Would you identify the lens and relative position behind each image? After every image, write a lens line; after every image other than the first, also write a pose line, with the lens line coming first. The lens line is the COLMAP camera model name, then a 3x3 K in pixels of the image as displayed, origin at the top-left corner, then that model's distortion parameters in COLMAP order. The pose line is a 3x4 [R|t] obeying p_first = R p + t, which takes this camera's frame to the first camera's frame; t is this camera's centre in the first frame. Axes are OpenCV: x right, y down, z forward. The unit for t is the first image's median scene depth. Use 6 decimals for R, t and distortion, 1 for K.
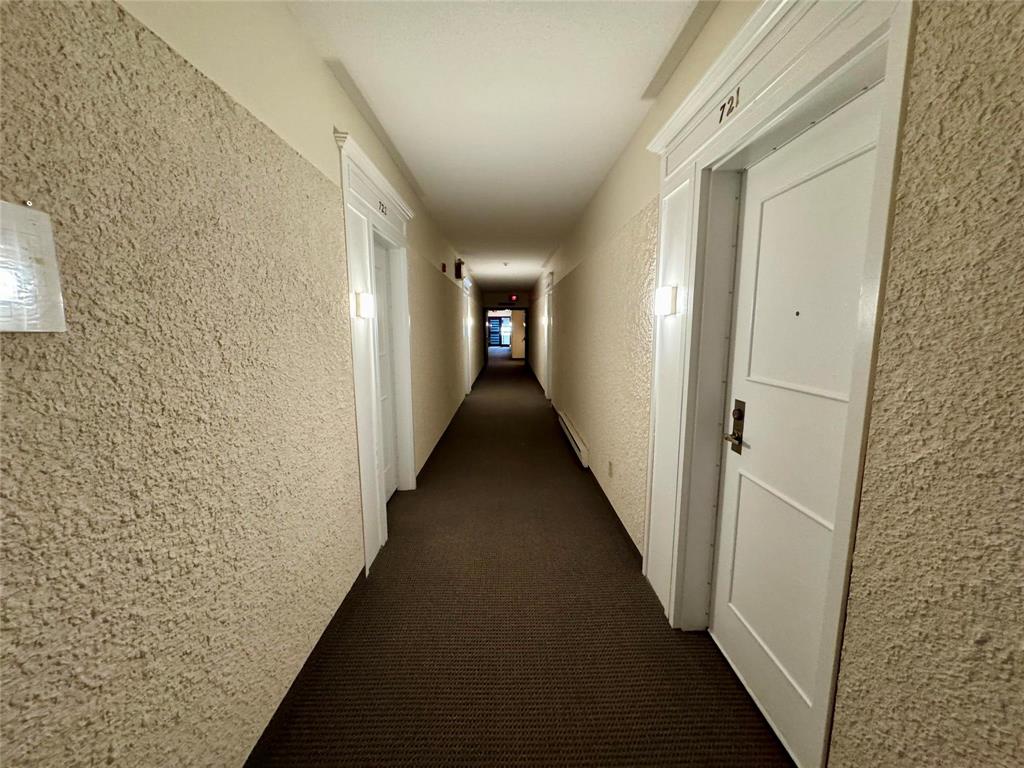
lens RADIAL K [[408.5, 0, 514.4], [0, 408.5, 384.2], [0, 0, 1]] dist [-0.002585, 0.000144]
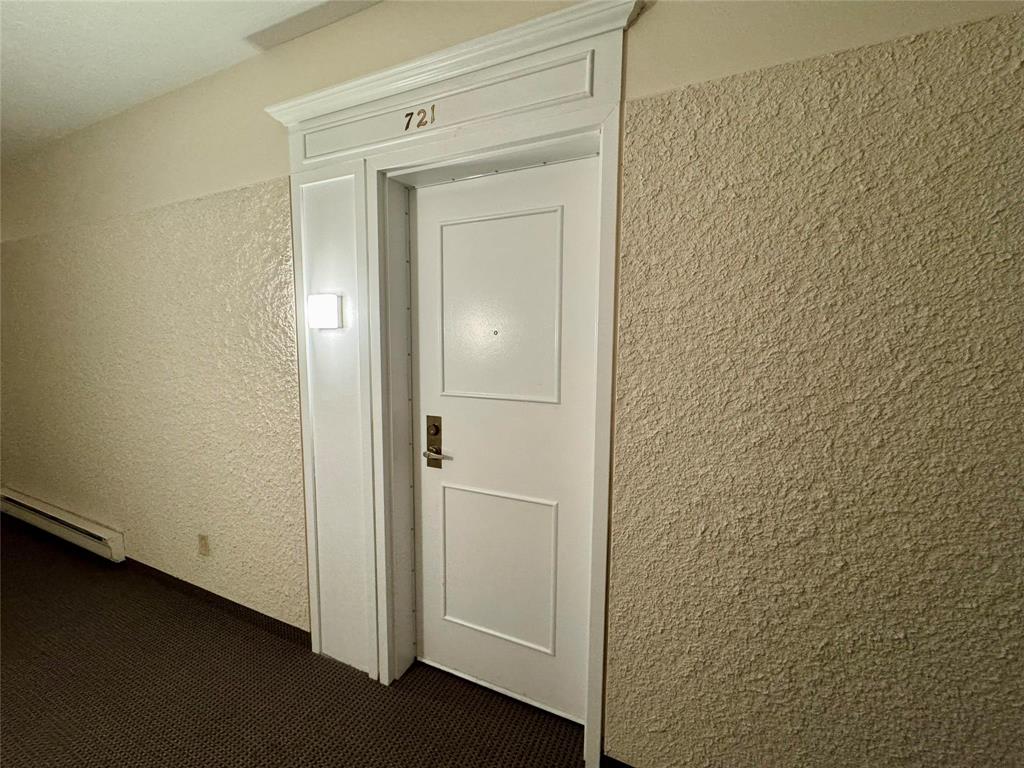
lens RADIAL K [[408.5, 0, 514.4], [0, 408.5, 384.2], [0, 0, 1]] dist [-0.002585, 0.000144]
pose [[0.423113, -0.088041, 0.901789, -0.297109], [0.117813, 0.992165, 0.041587, -0.062576], [-0.898385, 0.088646, 0.430171, 0.414583]]
